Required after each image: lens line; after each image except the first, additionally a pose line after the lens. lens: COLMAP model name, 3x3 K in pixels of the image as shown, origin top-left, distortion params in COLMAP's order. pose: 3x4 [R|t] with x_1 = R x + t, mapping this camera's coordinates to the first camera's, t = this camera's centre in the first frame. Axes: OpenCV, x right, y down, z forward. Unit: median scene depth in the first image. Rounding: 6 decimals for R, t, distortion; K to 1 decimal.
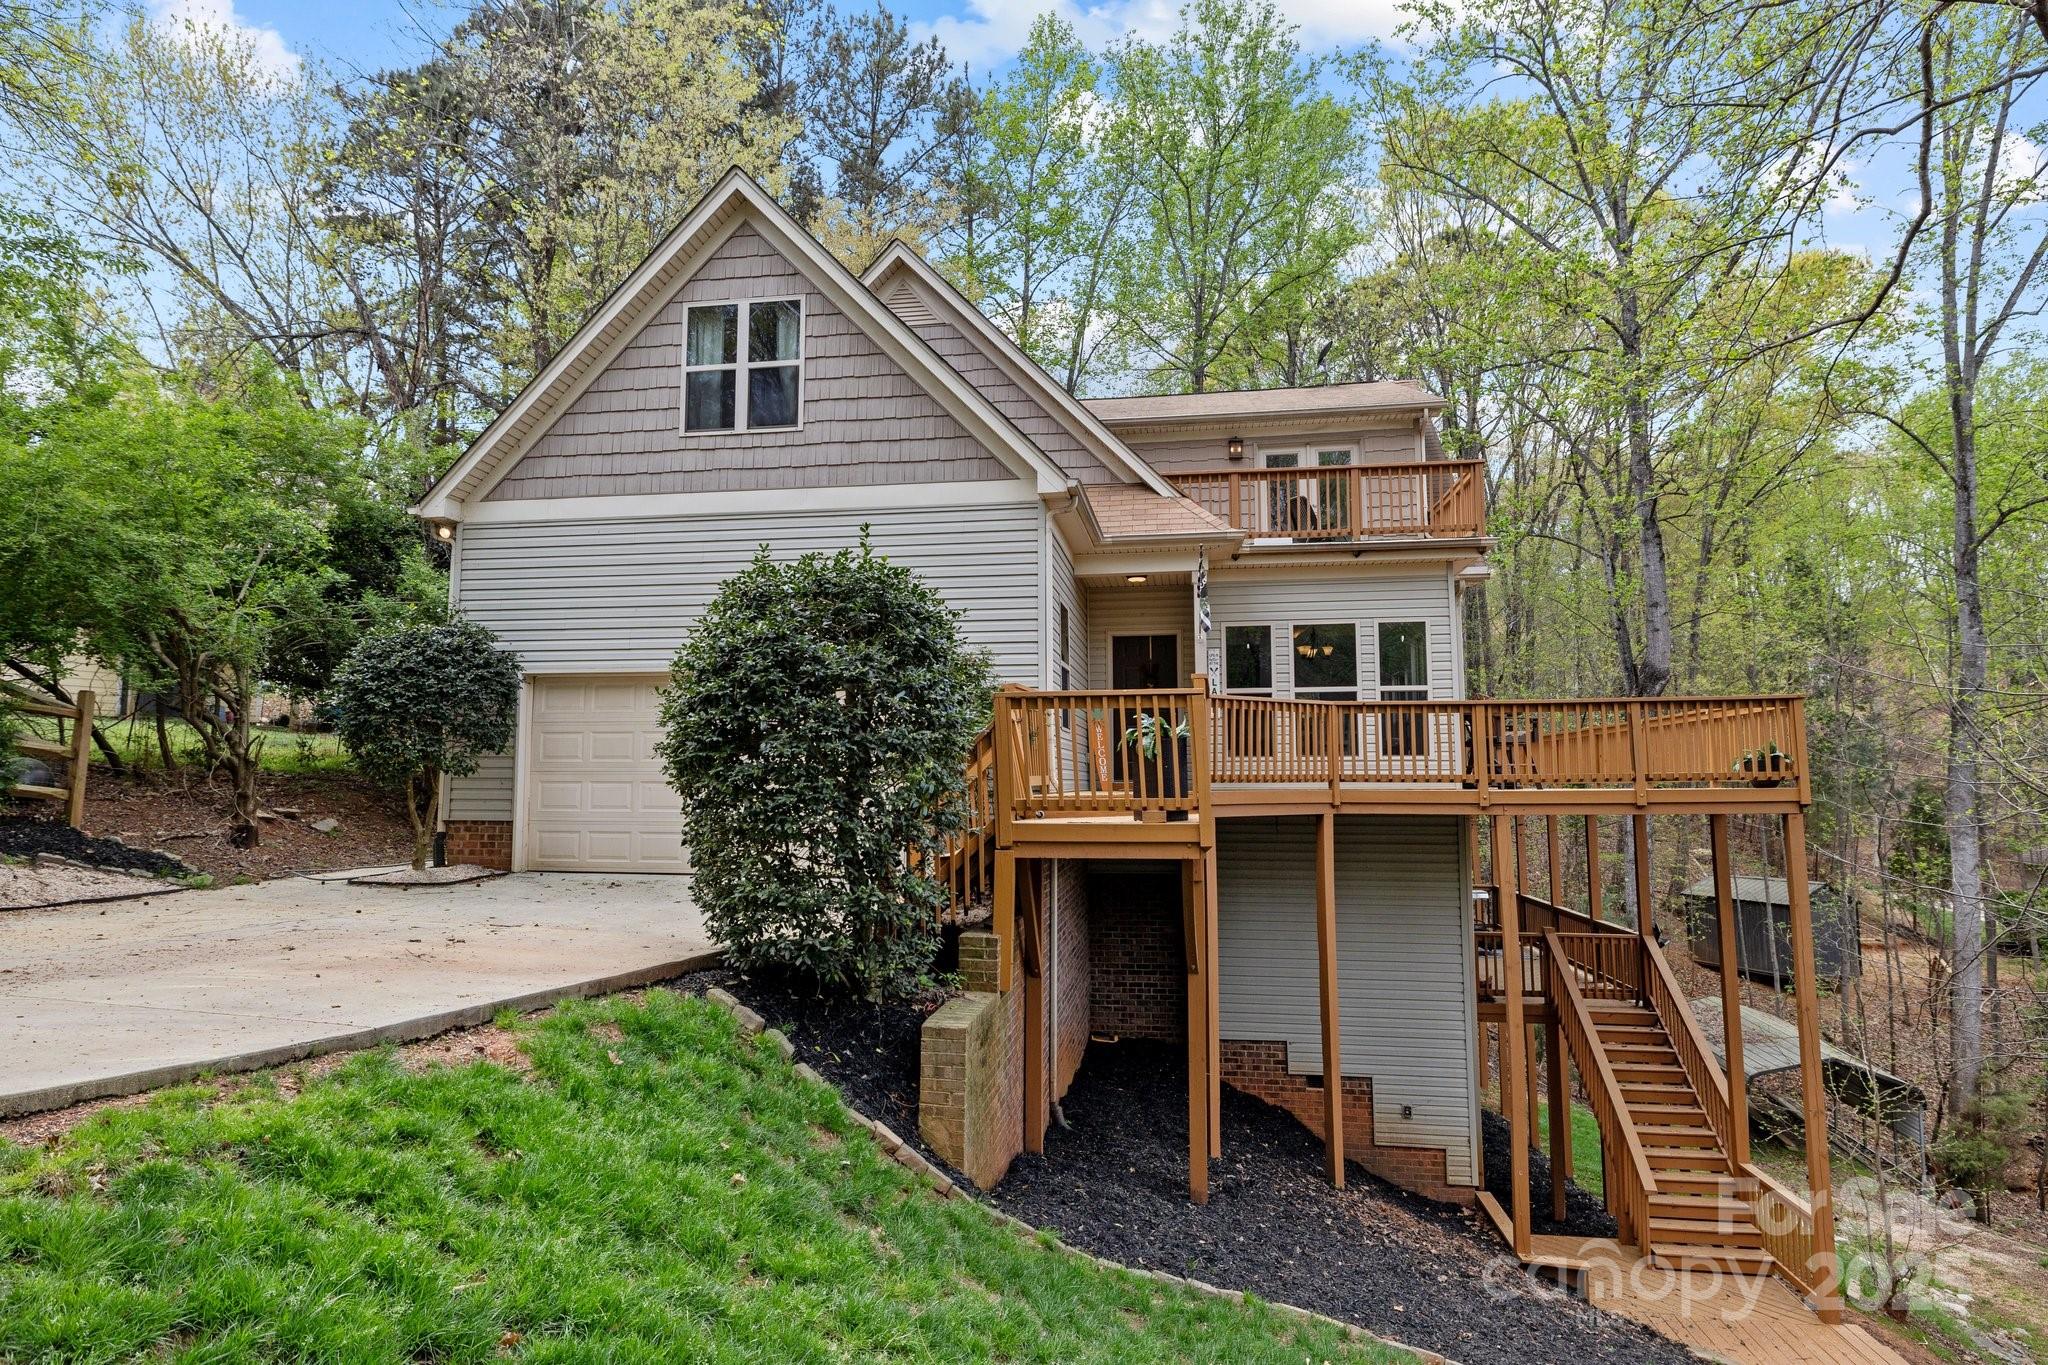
lens RADIAL K [[1138.9, 0, 1024.0], [0, 1138.9, 682.5], [0, 0, 1]] dist [-0.002055, 0.000307]
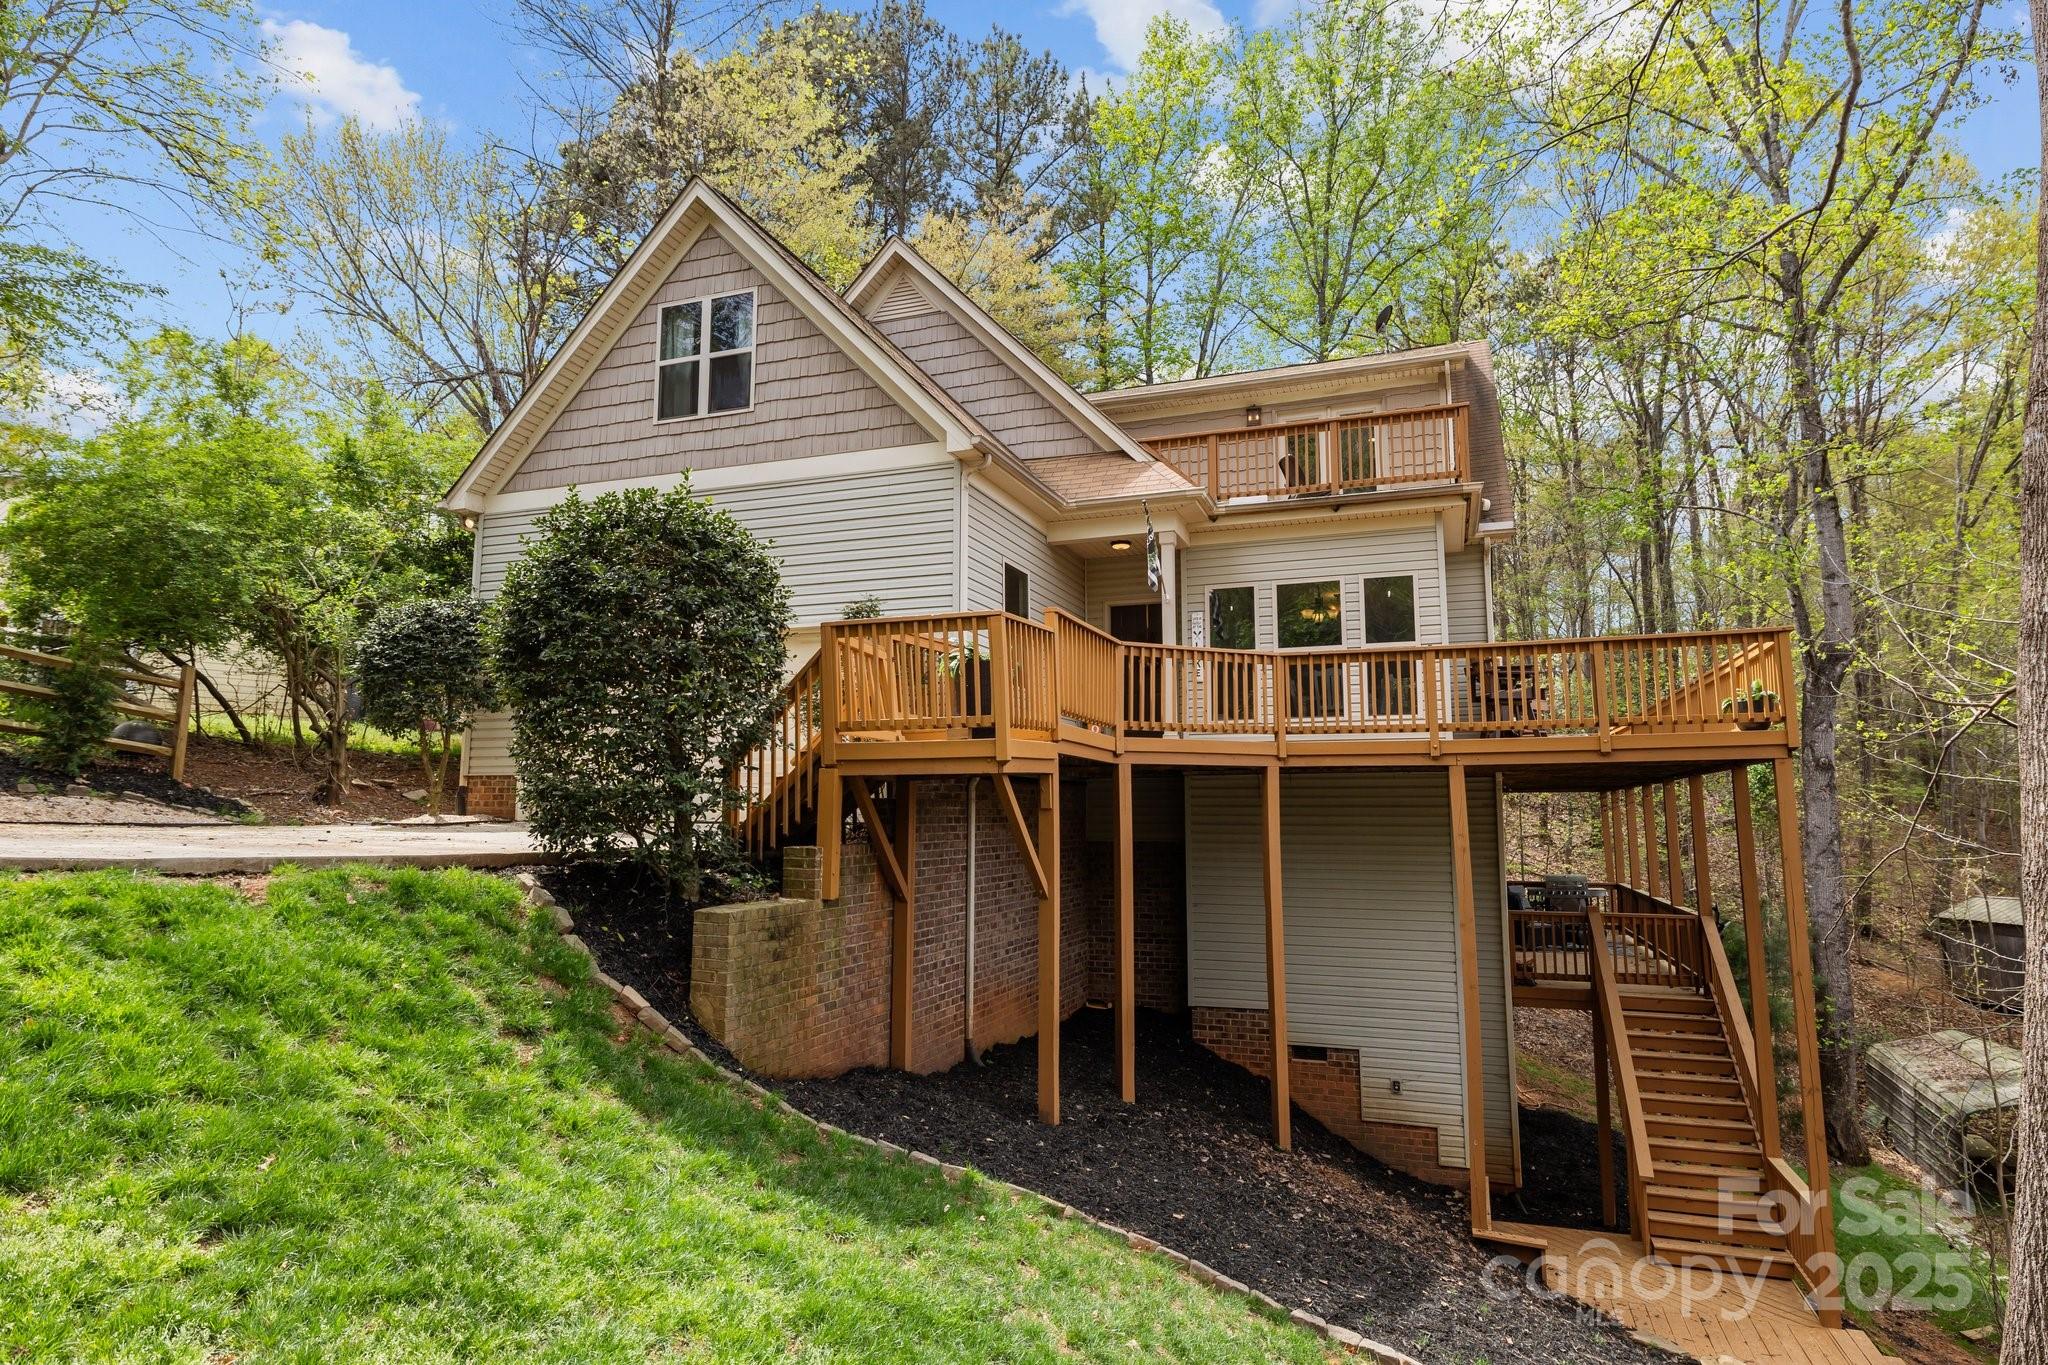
lens RADIAL K [[1159.6, 0, 1024.0], [0, 1159.6, 682.5], [0, 0, 1]] dist [0.002609, -0.000254]
pose [[0.980742, -0.021483, -0.194125, 0.251393], [0.016631, 0.999508, -0.026588, 0.066036], [0.194601, 0.022847, 0.980616, -0.022606]]
